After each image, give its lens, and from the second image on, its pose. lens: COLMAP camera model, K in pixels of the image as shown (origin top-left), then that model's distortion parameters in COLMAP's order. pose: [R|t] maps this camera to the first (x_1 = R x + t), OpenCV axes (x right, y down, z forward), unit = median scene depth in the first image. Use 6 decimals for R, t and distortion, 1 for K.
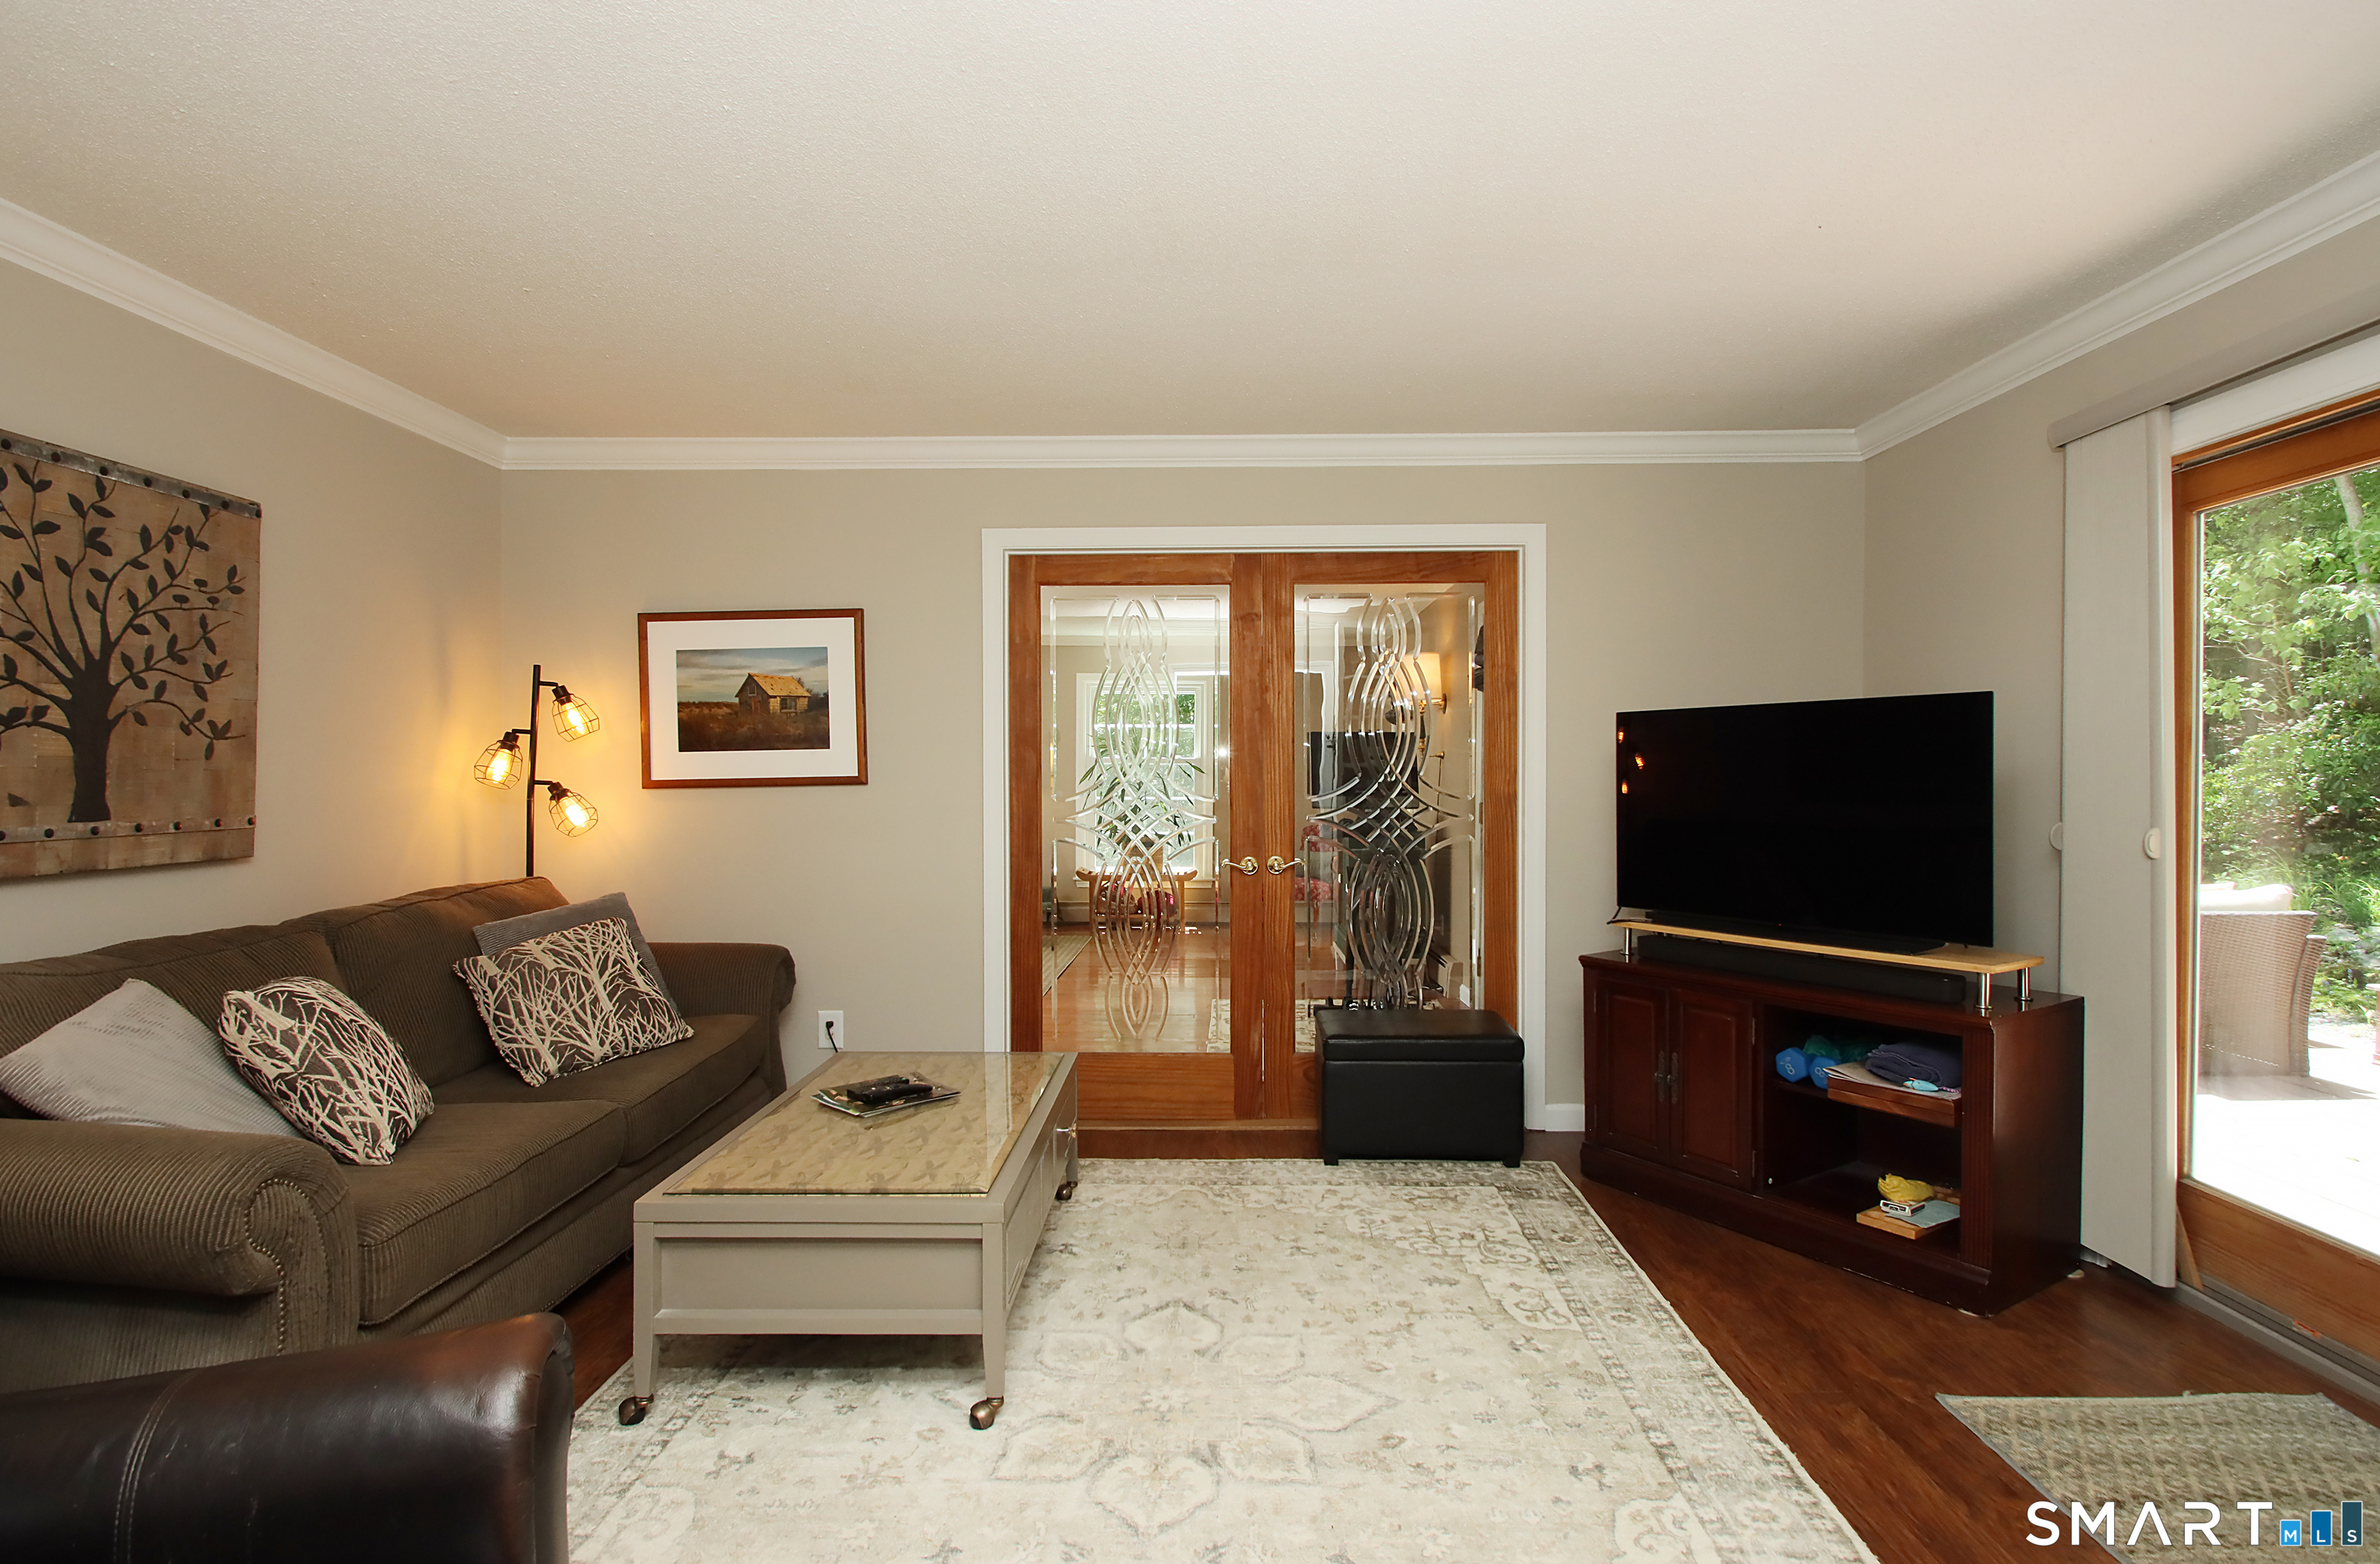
lens RADIAL K [[1143.7, 0, 1216.0], [0, 1143.7, 791.0], [0, 0, 1]] dist [0.008770, -0.017009]
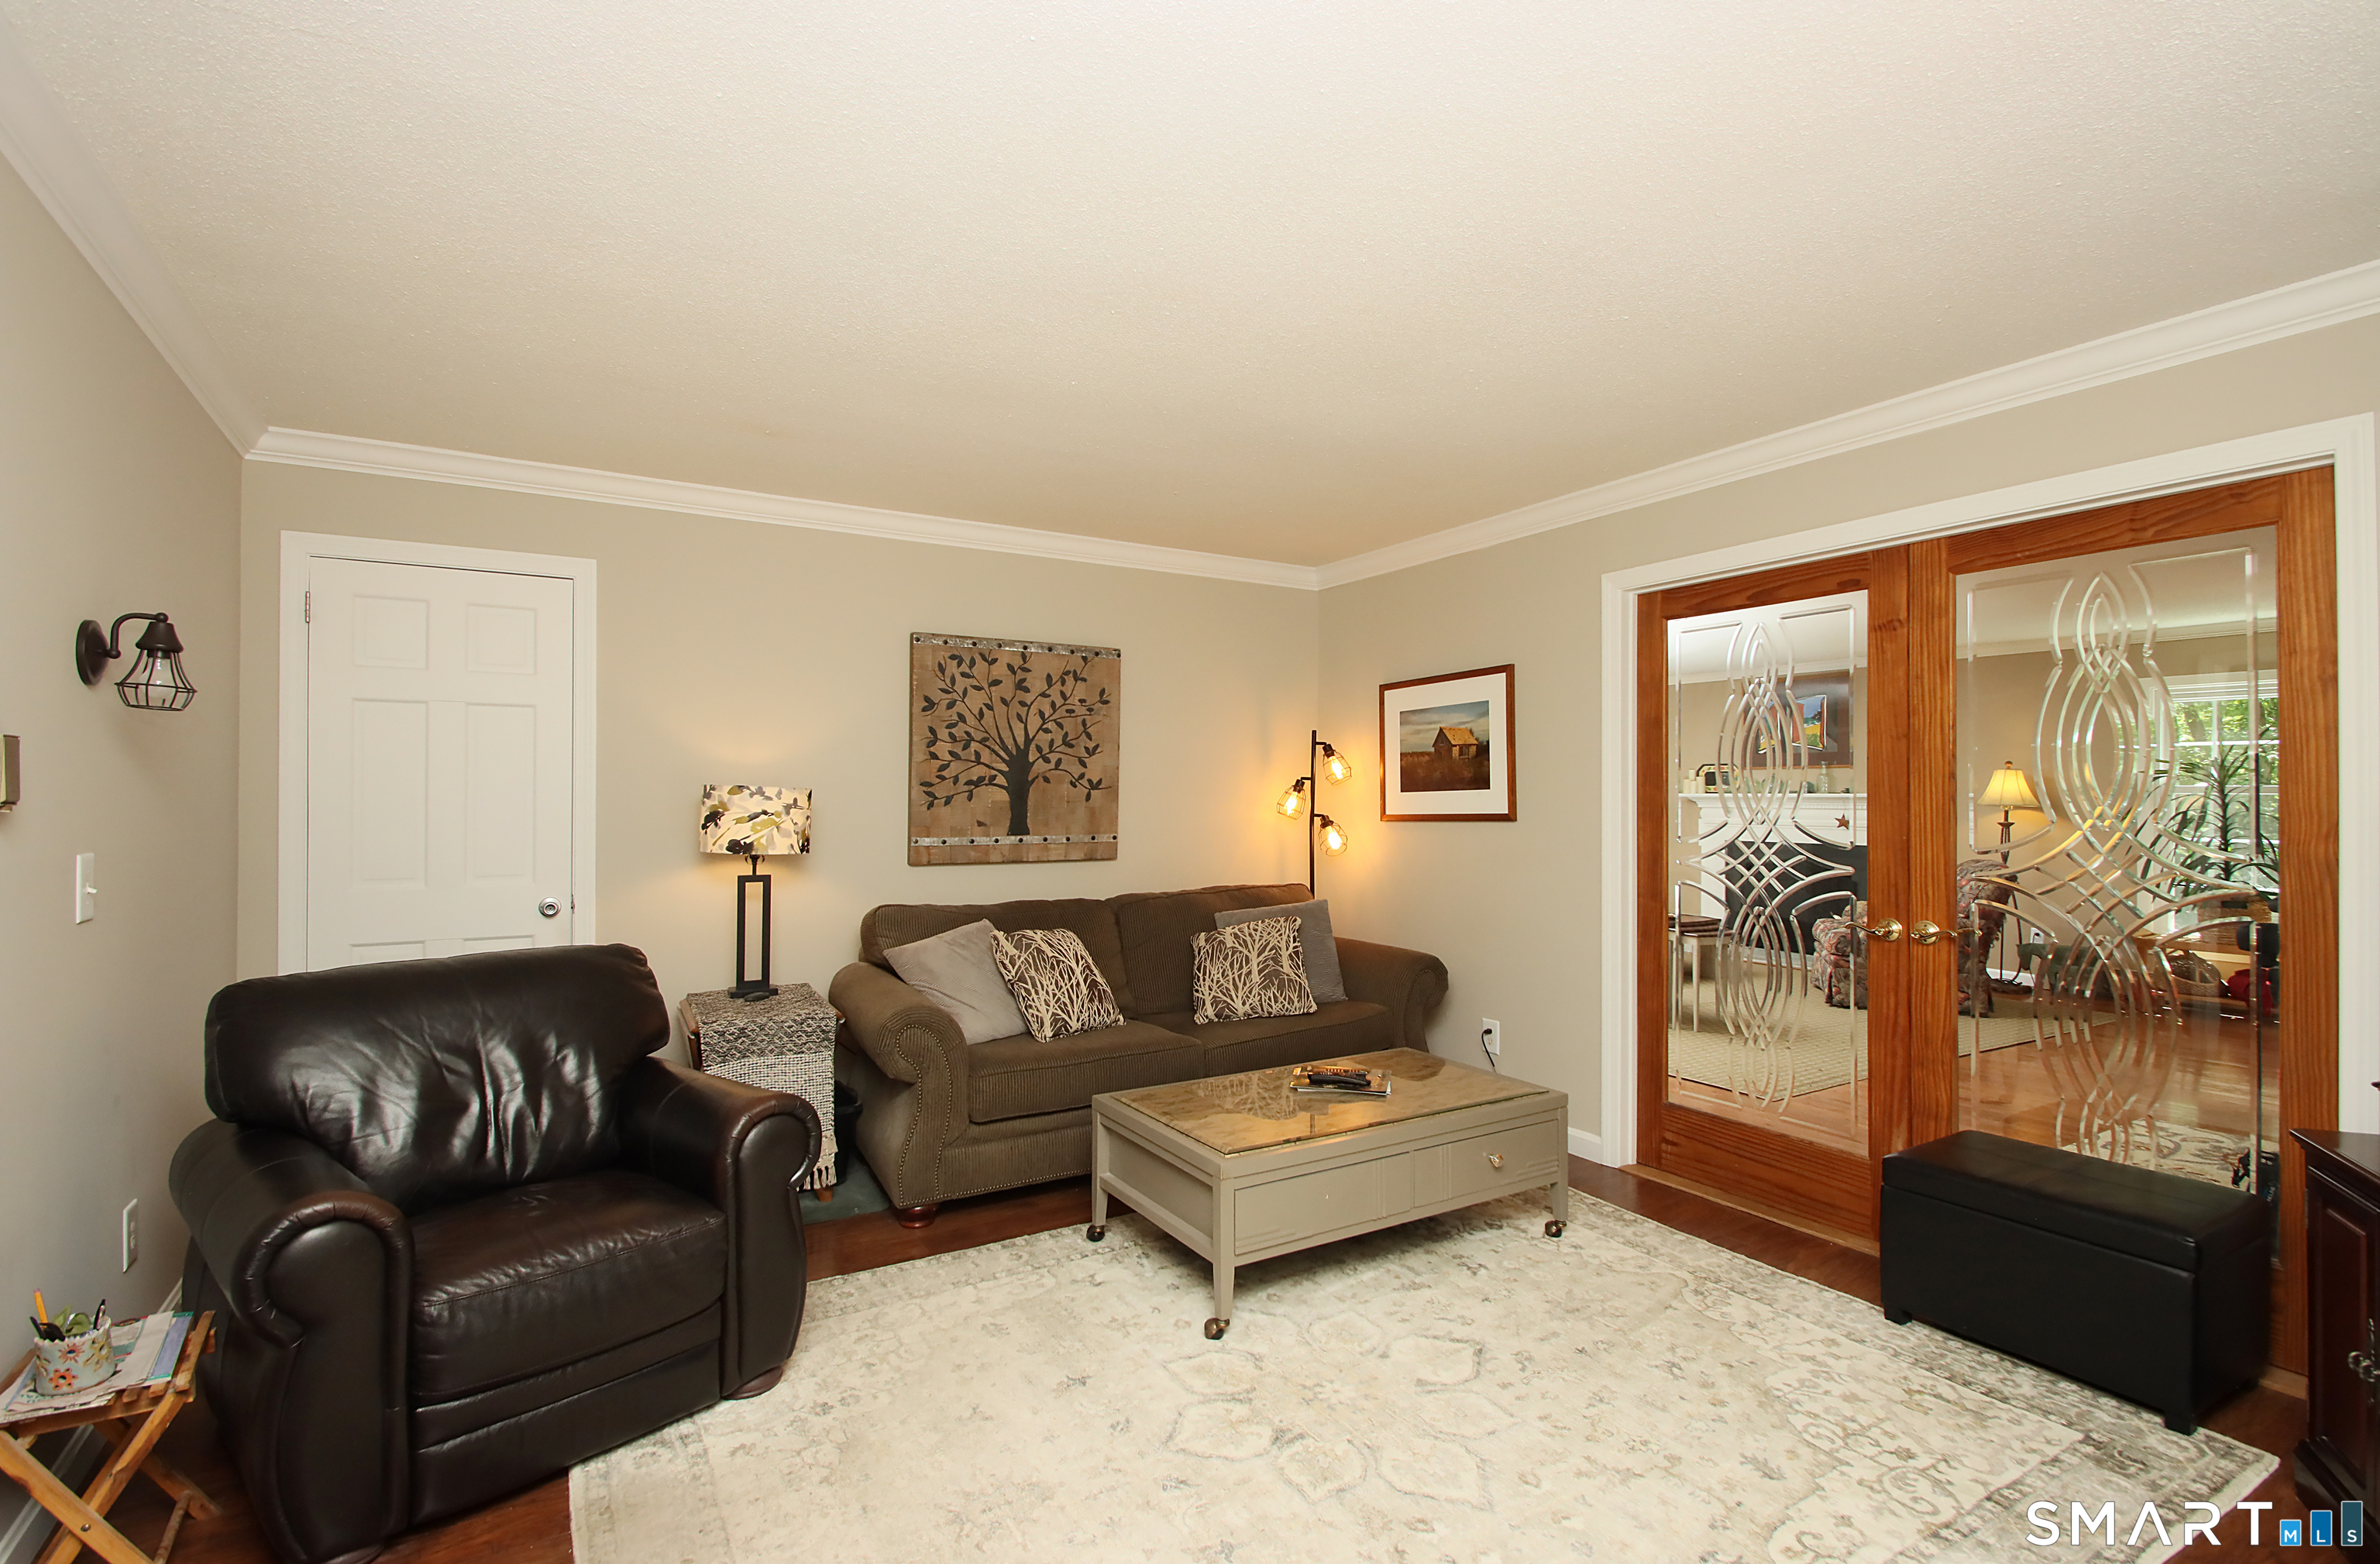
lens RADIAL K [[1083.8, 0, 1199.1], [0, 1083.8, 798.5], [0, 0, 1]] dist [0.000566, -0.012760]
pose [[0.534493, 0.002165, -0.845170, 0.558189], [-0.015035, 0.999863, -0.006947, -0.021344], [0.845039, 0.016420, 0.534452, 0.238600]]
